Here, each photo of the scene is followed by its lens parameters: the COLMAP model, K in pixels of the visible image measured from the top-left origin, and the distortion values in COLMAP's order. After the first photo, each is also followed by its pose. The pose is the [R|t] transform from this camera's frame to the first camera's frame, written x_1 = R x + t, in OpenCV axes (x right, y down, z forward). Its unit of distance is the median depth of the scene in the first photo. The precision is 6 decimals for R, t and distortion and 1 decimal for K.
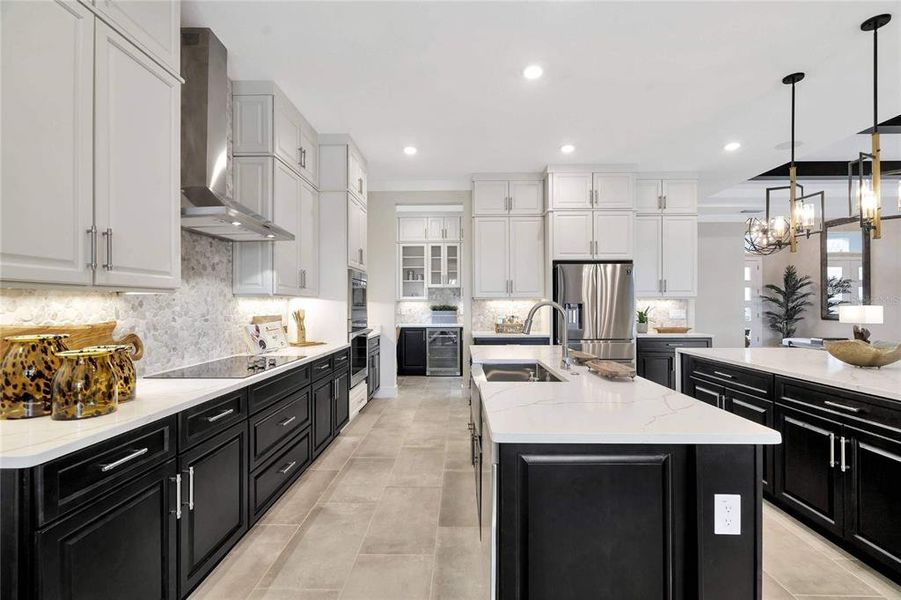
lens RADIAL K [[411.8, 0, 450.6], [0, 411.8, 304.0], [0, 0, 1]] dist [-0.002327, -0.000154]
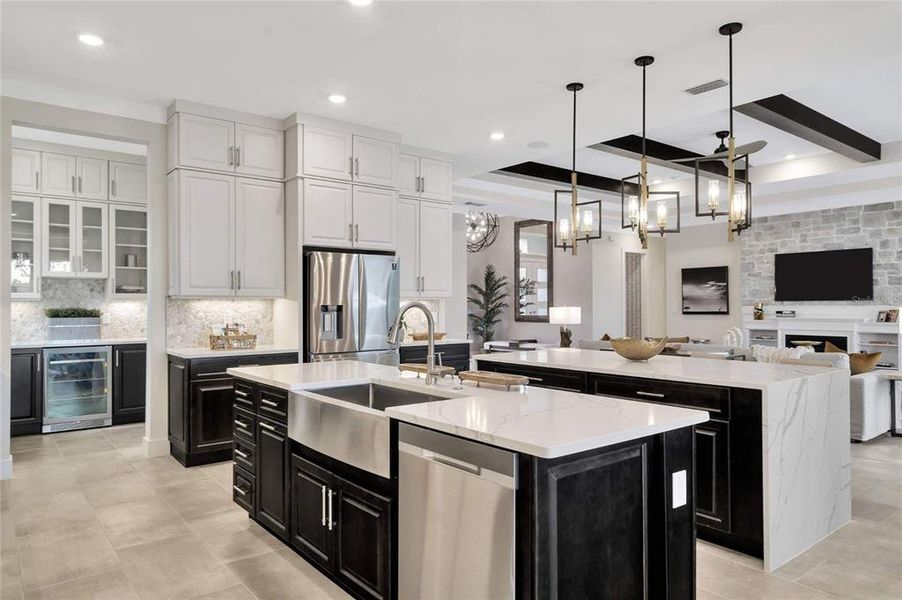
lens RADIAL K [[590.2, 0, 451.7], [0, 590.2, 307.9], [0, 0, 1]] dist [0.003331, 0.002982]
pose [[0.768933, -0.003604, 0.639320, -0.191694], [0.001067, 0.999990, 0.004354, -0.000511], [-0.639329, -0.002666, 0.768929, 0.030621]]
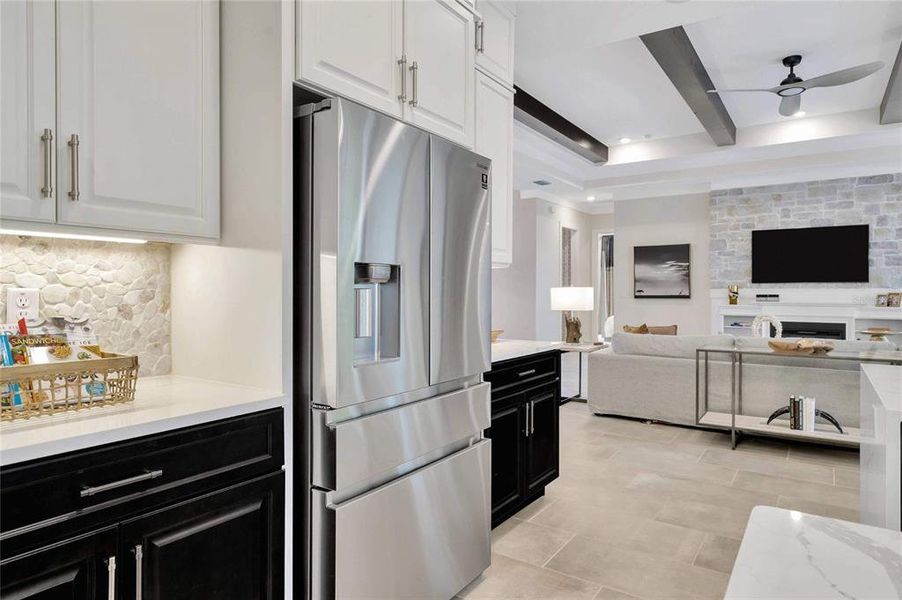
lens RADIAL K [[549.2, 0, 451.0], [0, 549.2, 300.0], [0, 0, 1]] dist [0.003930, 0.001140]
pose [[0.538779, -0.010094, 0.842387, 0.023778], [-0.004656, 0.999877, 0.014959, 0.014144], [-0.842435, -0.011981, 0.538665, 0.669281]]
